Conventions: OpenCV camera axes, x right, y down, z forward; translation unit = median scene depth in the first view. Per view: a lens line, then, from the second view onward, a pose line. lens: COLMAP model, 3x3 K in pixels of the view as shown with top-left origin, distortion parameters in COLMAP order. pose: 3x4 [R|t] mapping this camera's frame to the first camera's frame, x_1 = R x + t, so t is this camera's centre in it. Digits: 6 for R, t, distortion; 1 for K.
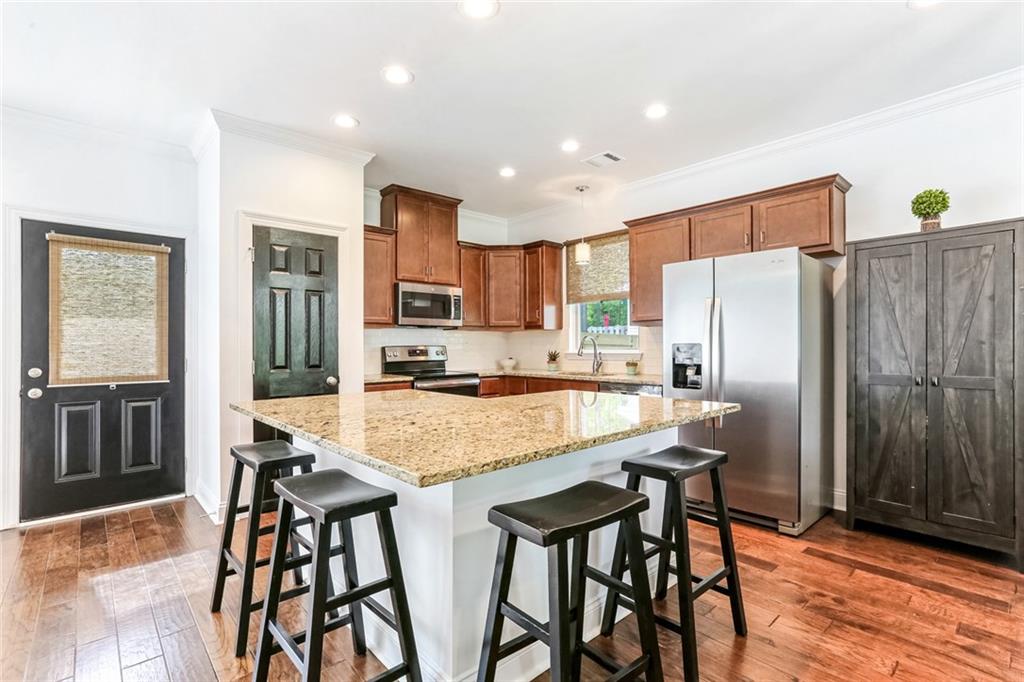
lens RADIAL K [[482.0, 0, 505.7], [0, 482.0, 342.0], [0, 0, 1]] dist [-0.029804, 0.012839]
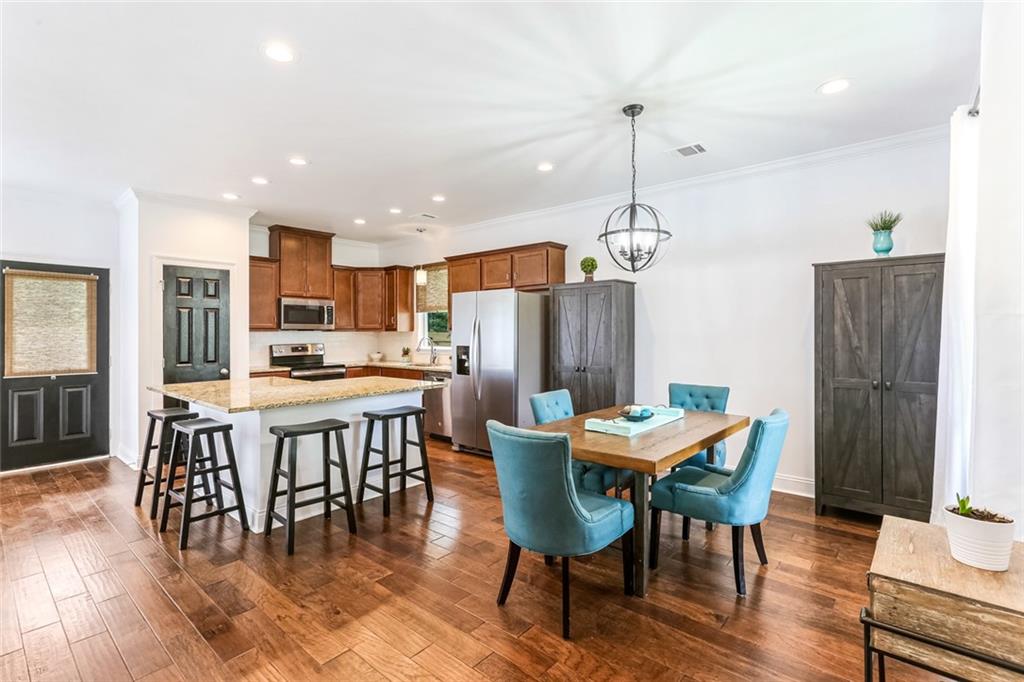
lens RADIAL K [[482.0, 0, 505.1], [0, 482.0, 325.8], [0, 0, 1]] dist [-0.029804, 0.012839]
pose [[0.991202, 0.001864, 0.132345, 0.275204], [-0.000829, 0.999969, -0.007871, -0.044066], [-0.132356, 0.007692, 0.991172, -0.507067]]
